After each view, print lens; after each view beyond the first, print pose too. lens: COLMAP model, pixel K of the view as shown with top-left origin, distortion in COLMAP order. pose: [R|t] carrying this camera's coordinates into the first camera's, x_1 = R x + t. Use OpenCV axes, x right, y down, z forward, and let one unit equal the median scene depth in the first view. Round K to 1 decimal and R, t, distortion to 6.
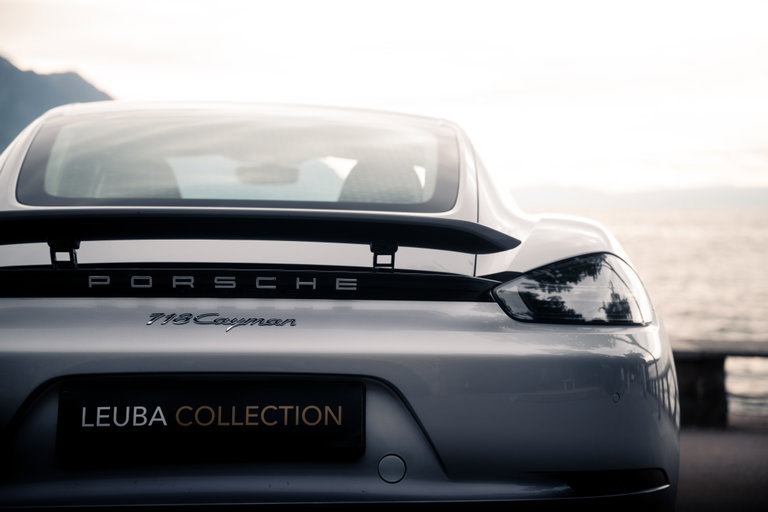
lens RADIAL K [[1490.3, 0, 386.3], [0, 1490.3, 258.0], [0, 0, 1]] dist [0.543315, 0.000000]
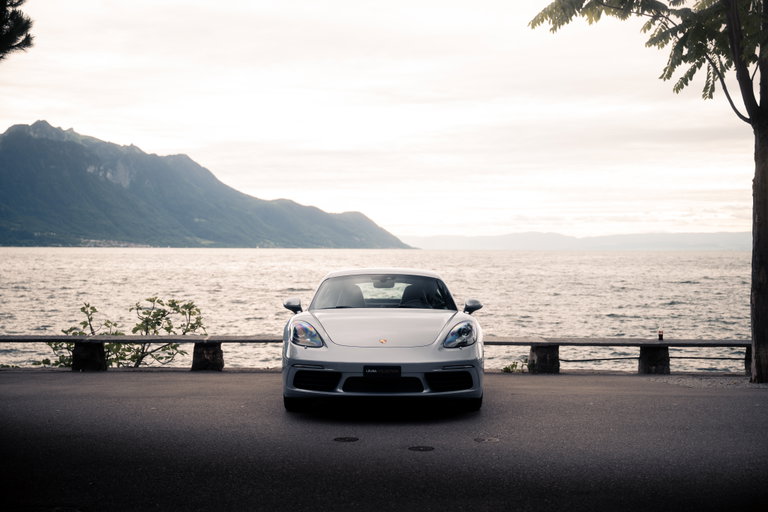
lens RADIAL K [[1106.1, 0, 383.8], [0, 1106.1, 254.4], [0, 0, 1]] dist [0.232868, 0.000000]
pose [[0.999472, -0.012615, -0.029948, -0.010938], [0.011634, 0.999397, -0.032713, -0.029715], [0.030343, 0.032347, 0.999016, -0.902837]]
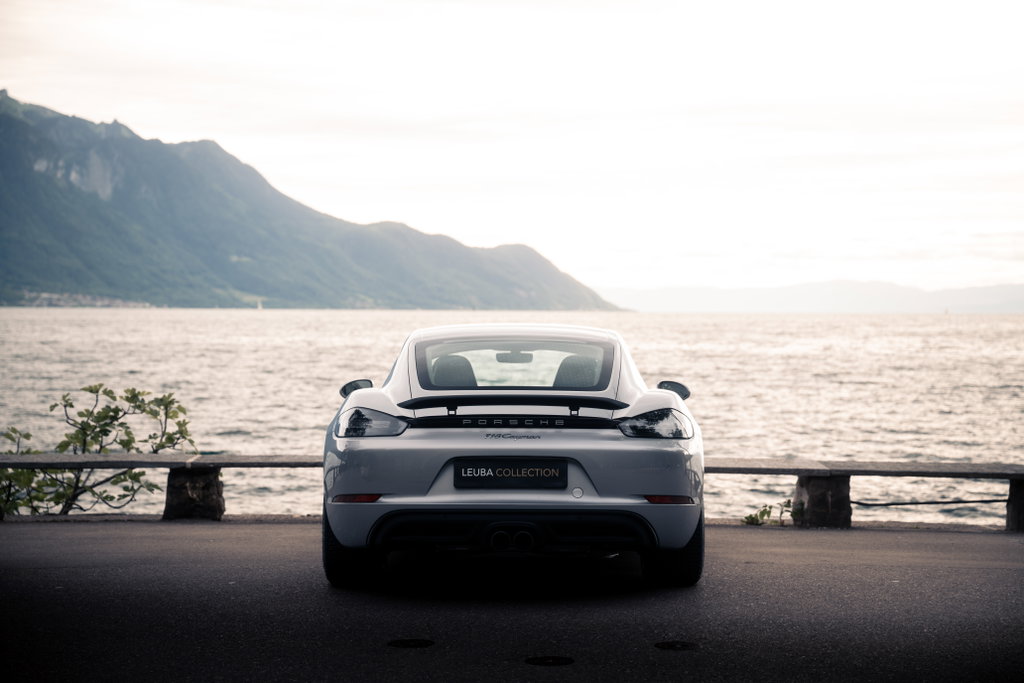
lens RADIAL K [[1983.2, 0, 517.1], [0, 1983.2, 343.8], [0, 0, 1]] dist [0.536562, 0.000000]
pose [[0.998301, -0.010514, -0.057308, 0.033701], [0.009271, 0.999717, -0.021907, -0.015152], [0.057522, 0.021338, 0.998116, -0.838437]]
